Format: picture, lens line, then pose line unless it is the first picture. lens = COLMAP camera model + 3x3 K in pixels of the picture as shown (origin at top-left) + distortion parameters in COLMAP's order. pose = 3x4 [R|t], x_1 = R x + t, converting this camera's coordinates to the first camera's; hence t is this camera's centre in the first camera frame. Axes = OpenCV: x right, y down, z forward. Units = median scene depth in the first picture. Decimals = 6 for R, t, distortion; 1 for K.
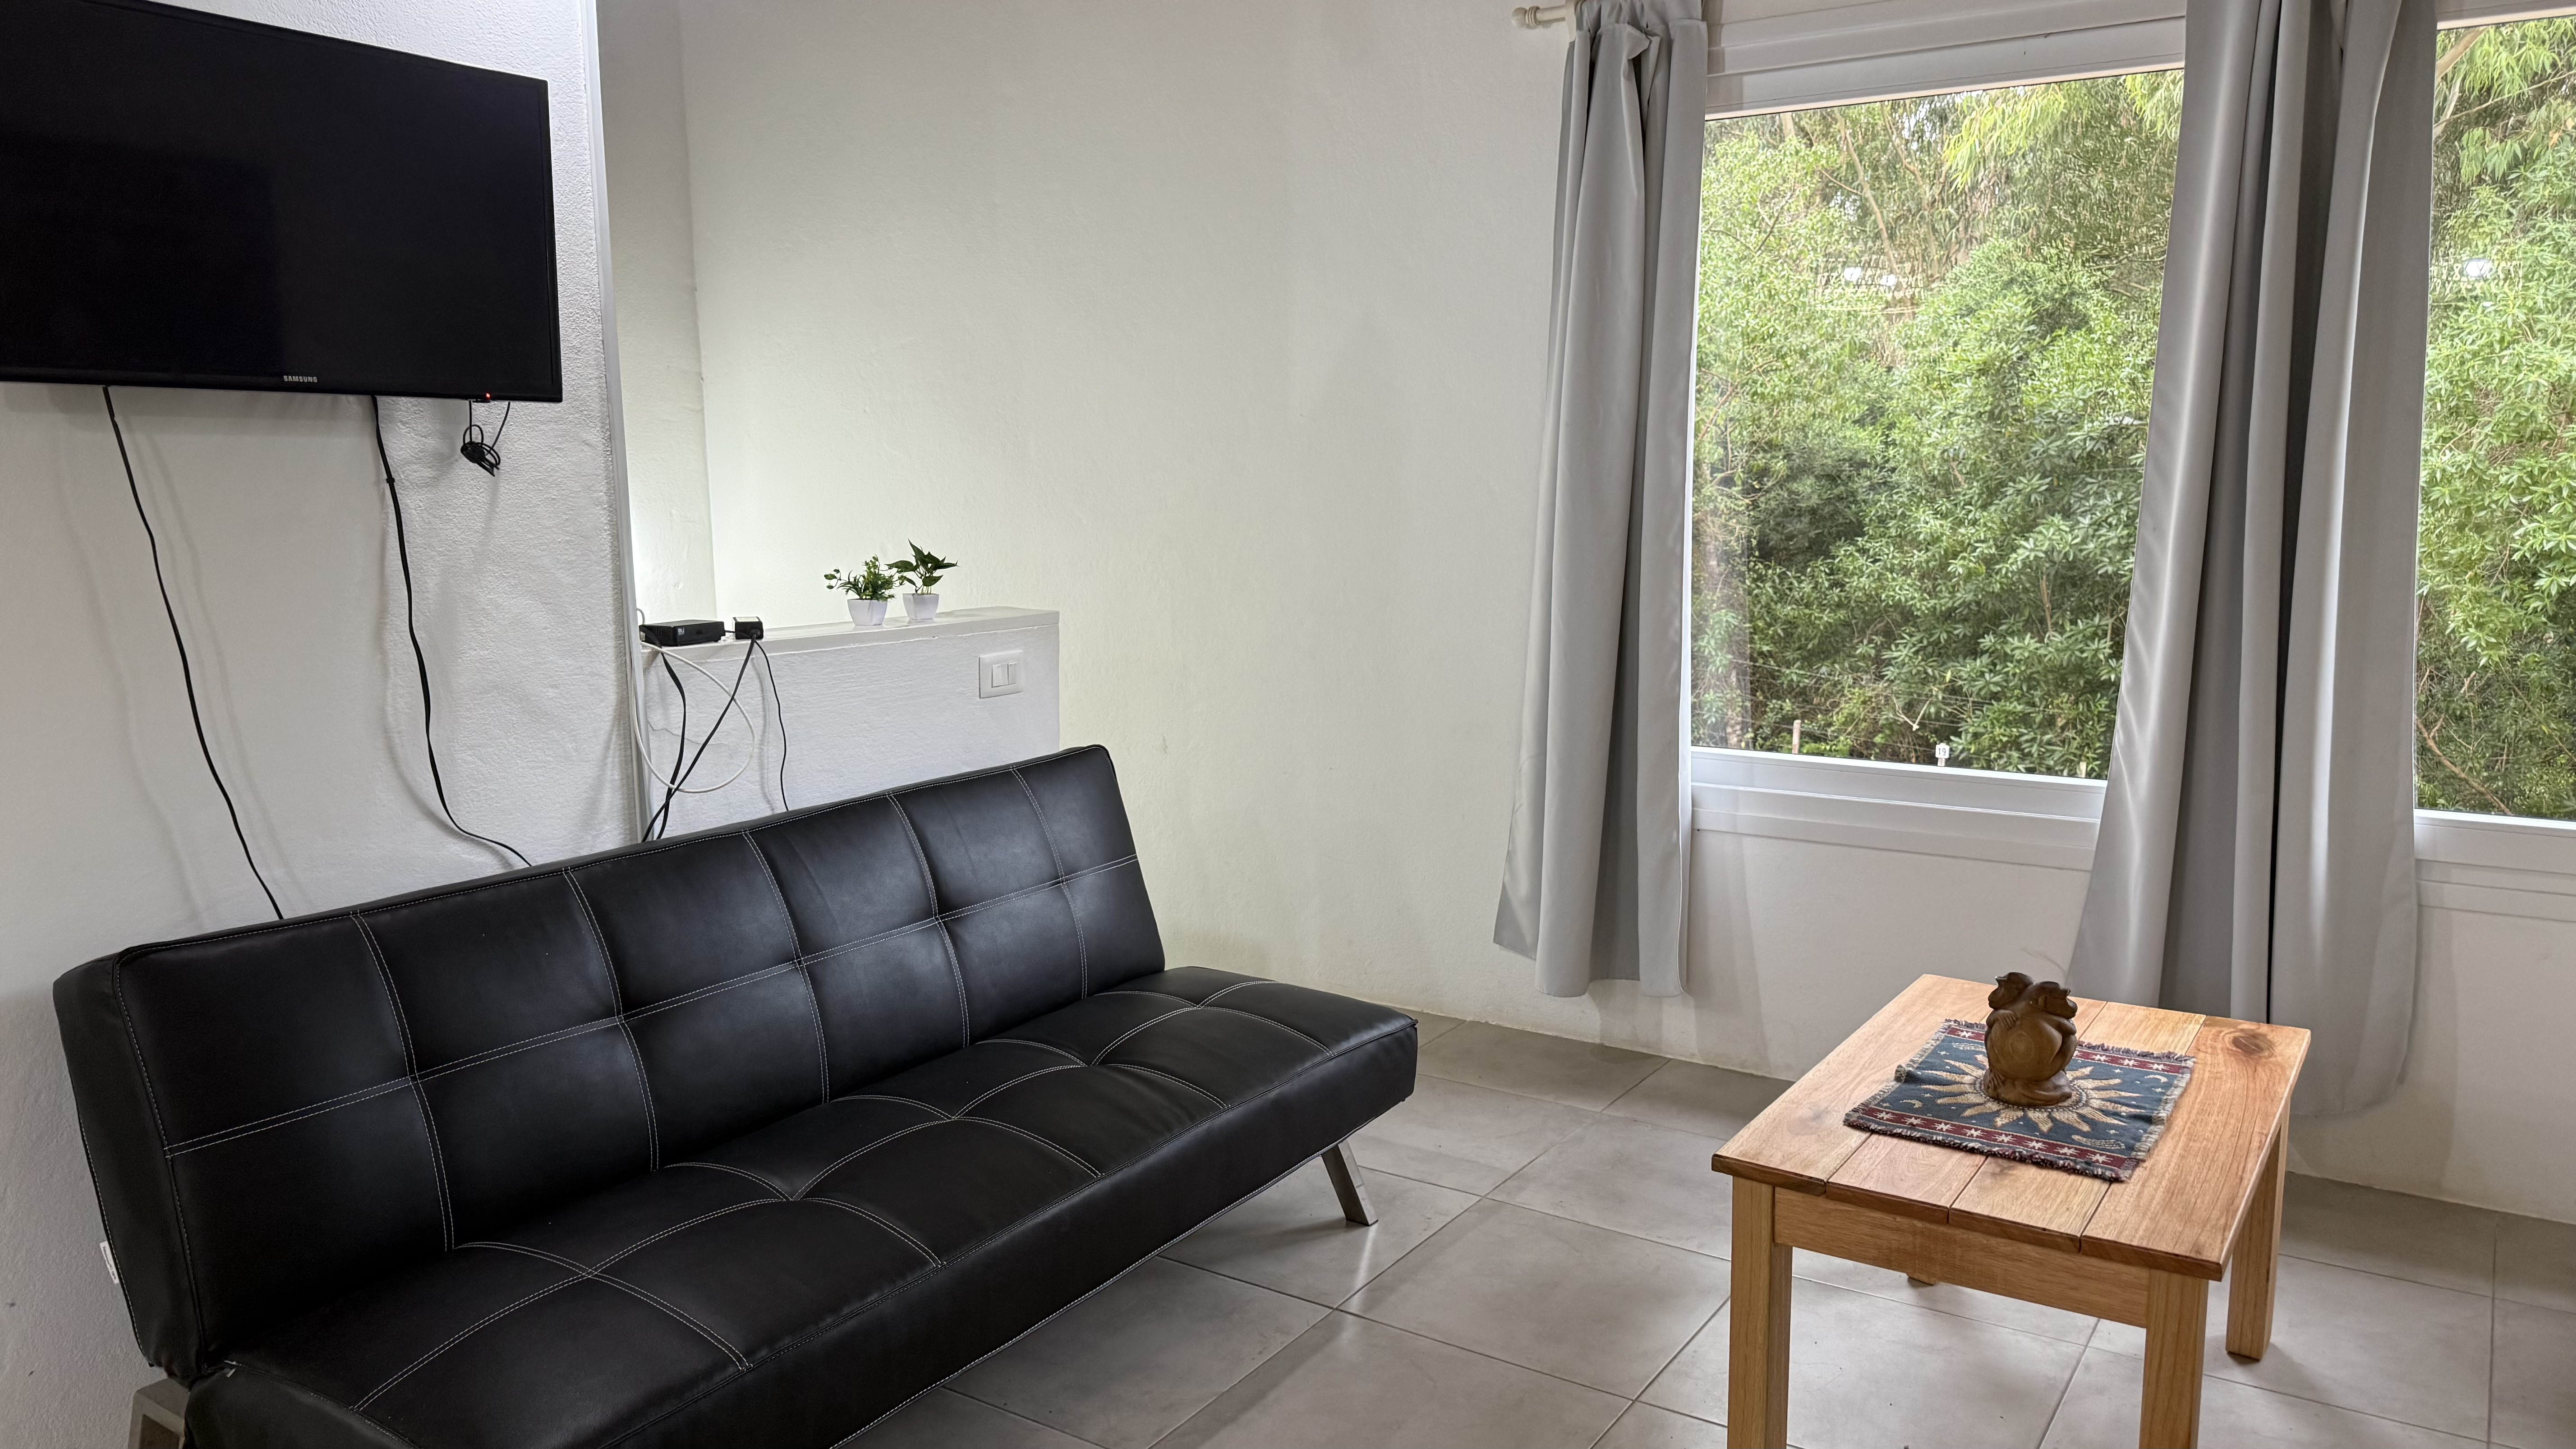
lens RADIAL K [[1792.3, 0, 1288.0], [0, 1792.3, 724.5], [0, 0, 1]] dist [0.151587, -0.341470]
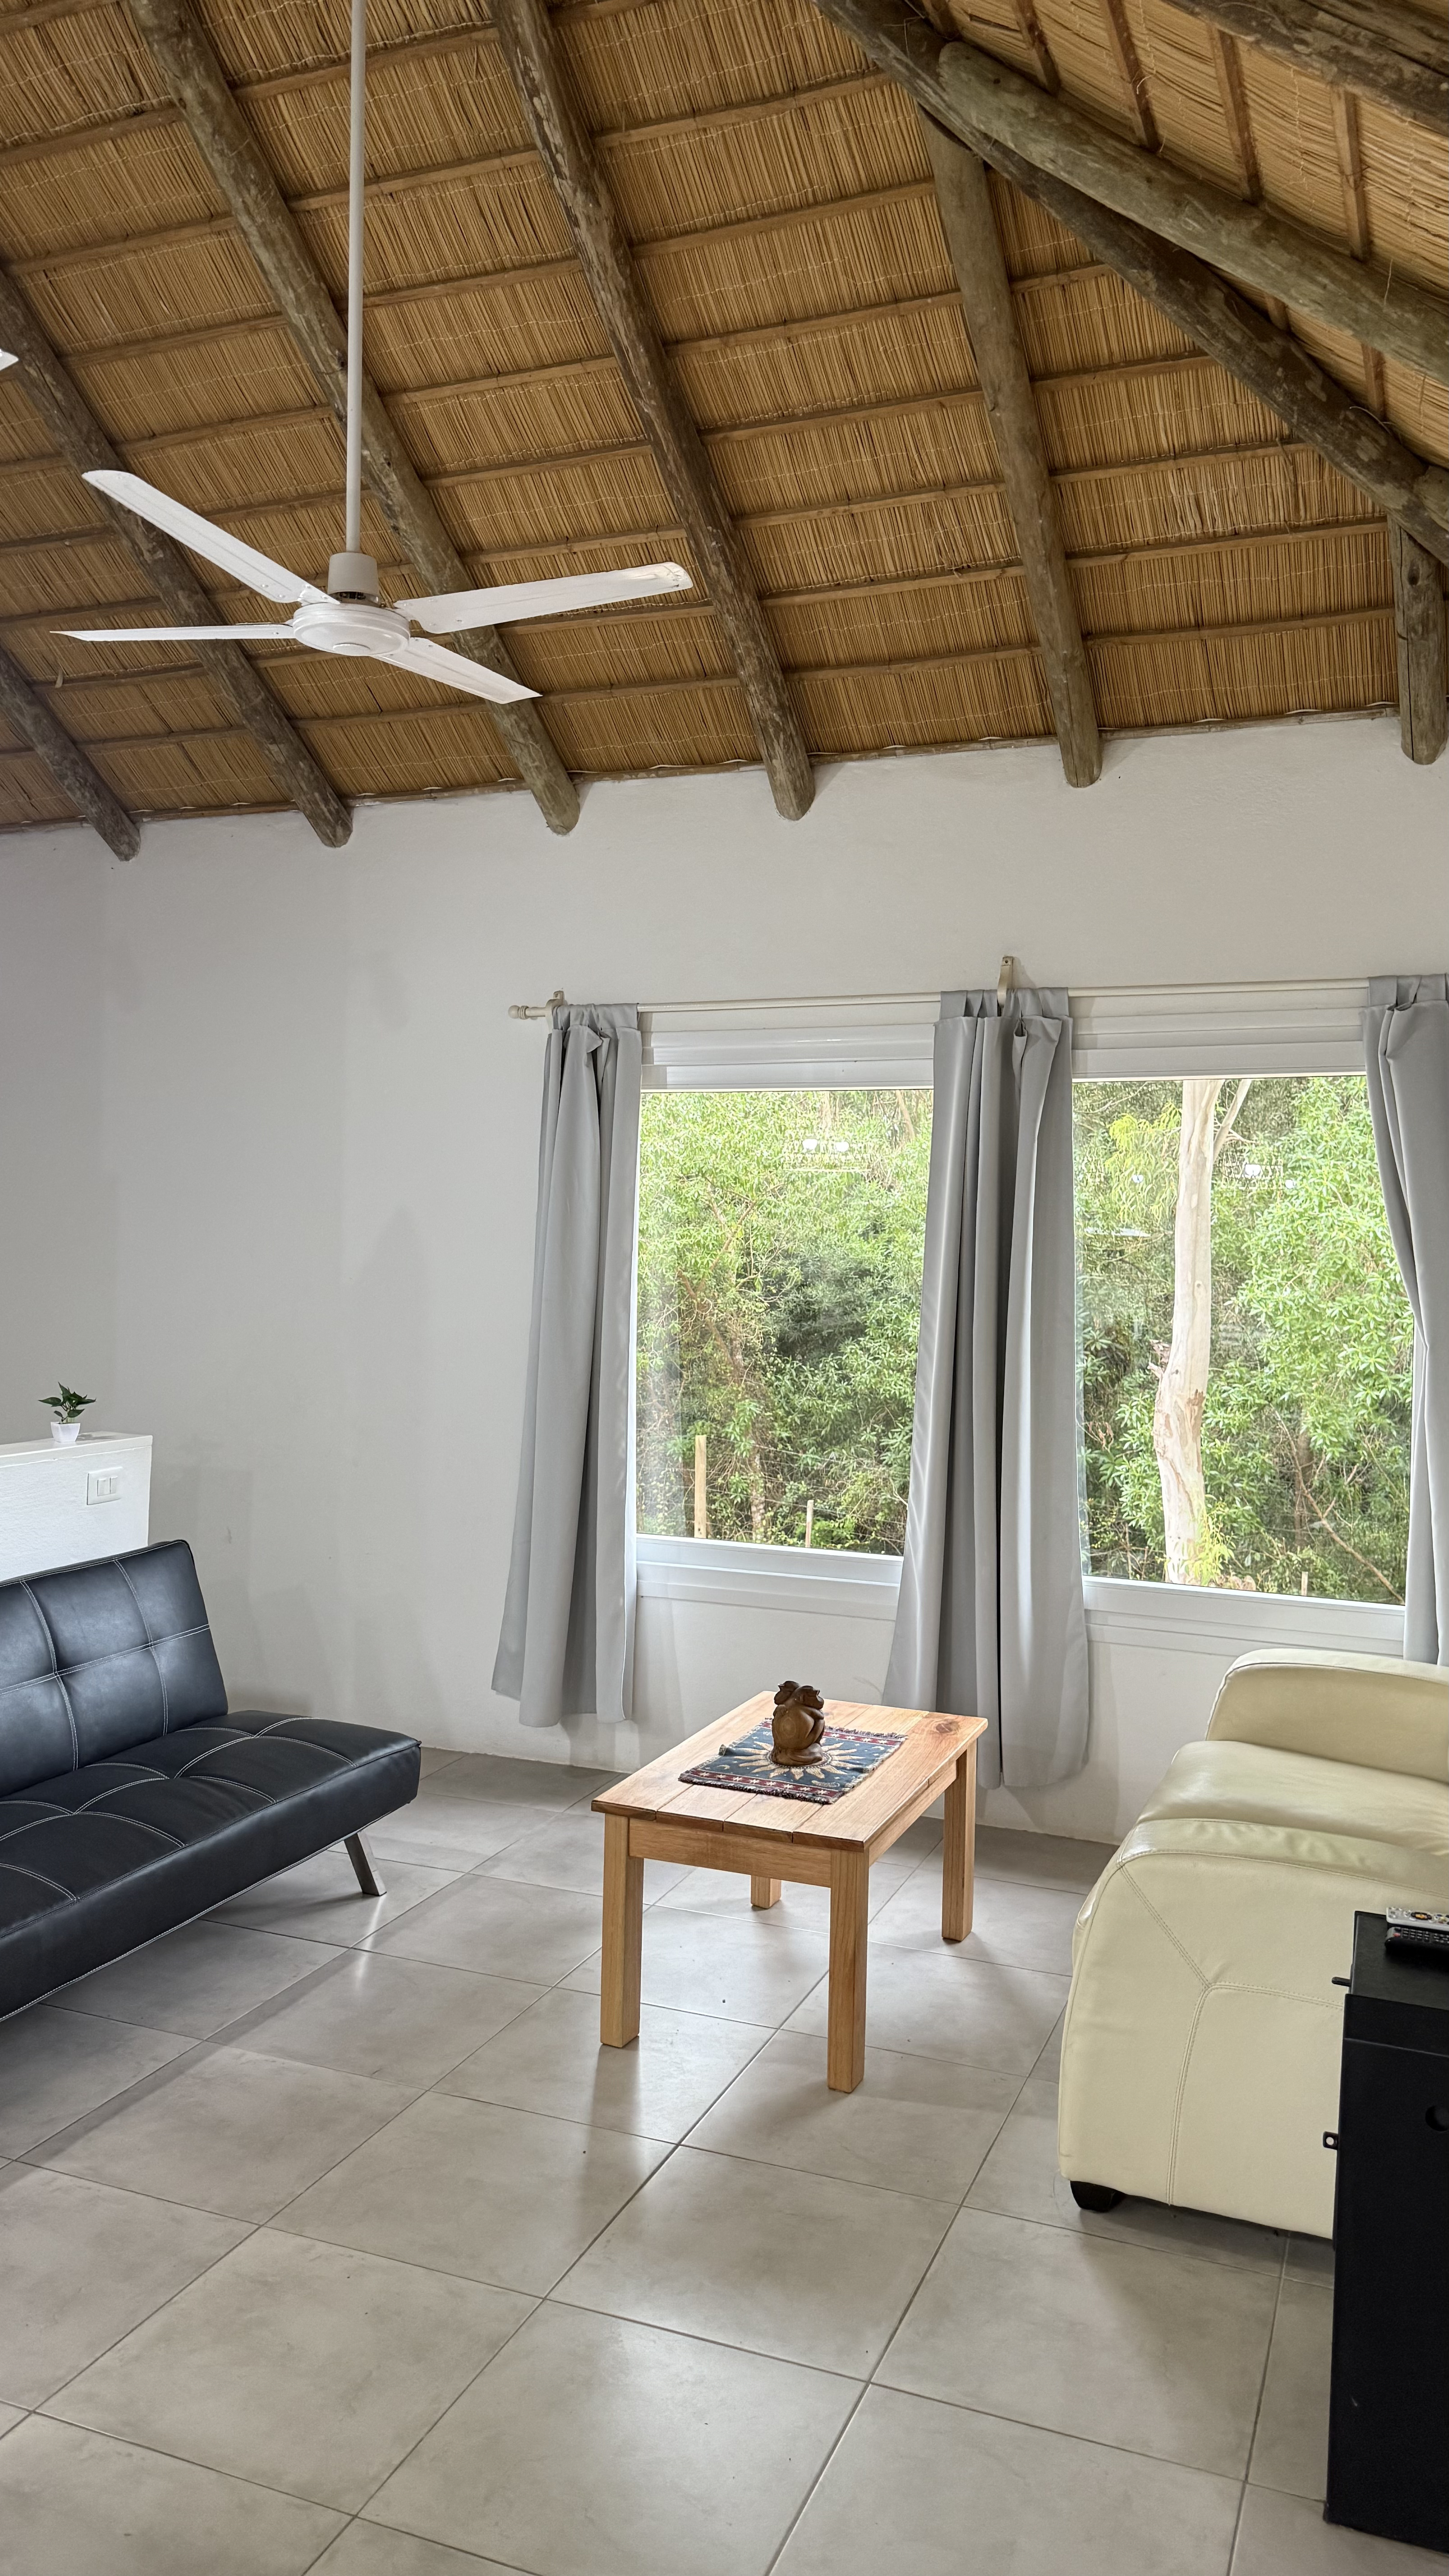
lens RADIAL K [[1792.3, 0, 726.5], [0, 1792.3, 1269.9], [0, 0, 1]] dist [0.151587, -0.341470]
pose [[0.978838, 0.022402, 0.203406, 0.011271], [0.003630, 0.991933, -0.126711, -0.016570], [-0.204603, 0.124767, 0.970861, -0.440502]]
